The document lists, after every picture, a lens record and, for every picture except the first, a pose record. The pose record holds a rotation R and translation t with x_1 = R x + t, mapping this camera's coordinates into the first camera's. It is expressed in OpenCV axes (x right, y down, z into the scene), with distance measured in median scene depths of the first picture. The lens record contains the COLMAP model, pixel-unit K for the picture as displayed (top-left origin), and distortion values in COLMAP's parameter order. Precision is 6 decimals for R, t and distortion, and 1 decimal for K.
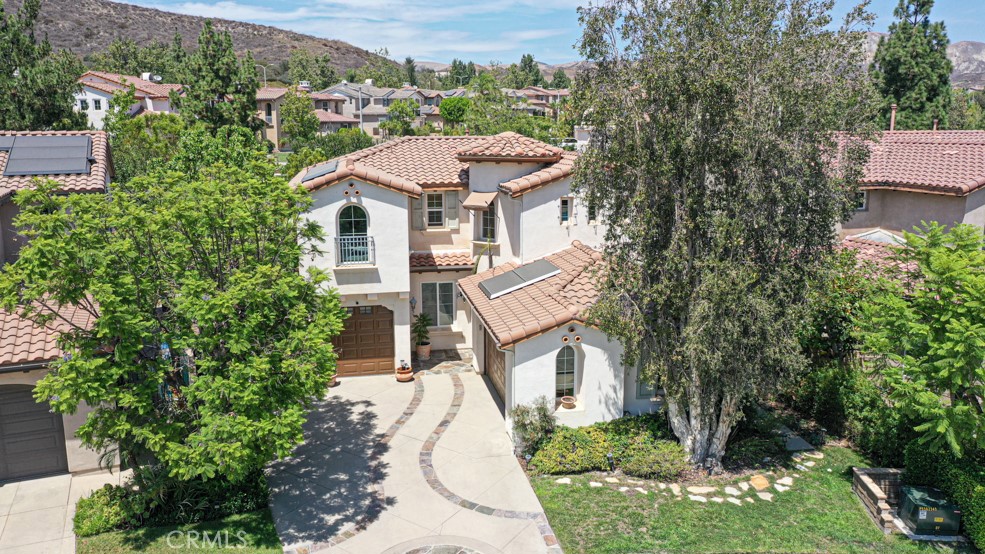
lens RADIAL K [[774.7, 0, 491.0], [0, 774.7, 277.1], [0, 0, 1]] dist [0.005207, -0.010595]
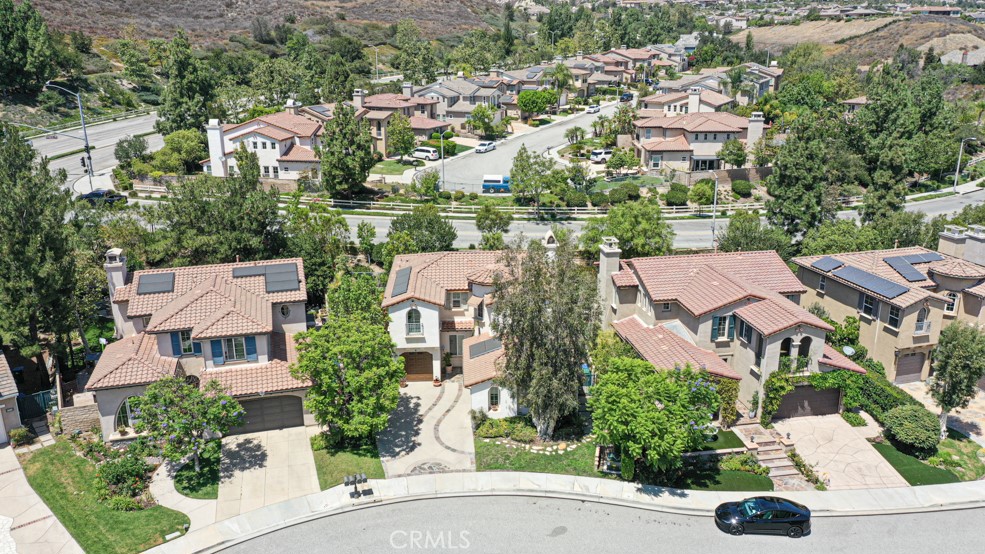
lens RADIAL K [[774.7, 0, 494.1], [0, 774.7, 277.3], [0, 0, 1]] dist [0.005207, -0.010595]
pose [[0.990887, 0.040276, -0.128535, 0.394660], [-0.025143, 0.992784, 0.117253, -0.534911], [0.132330, -0.112952, 0.984749, -1.362570]]
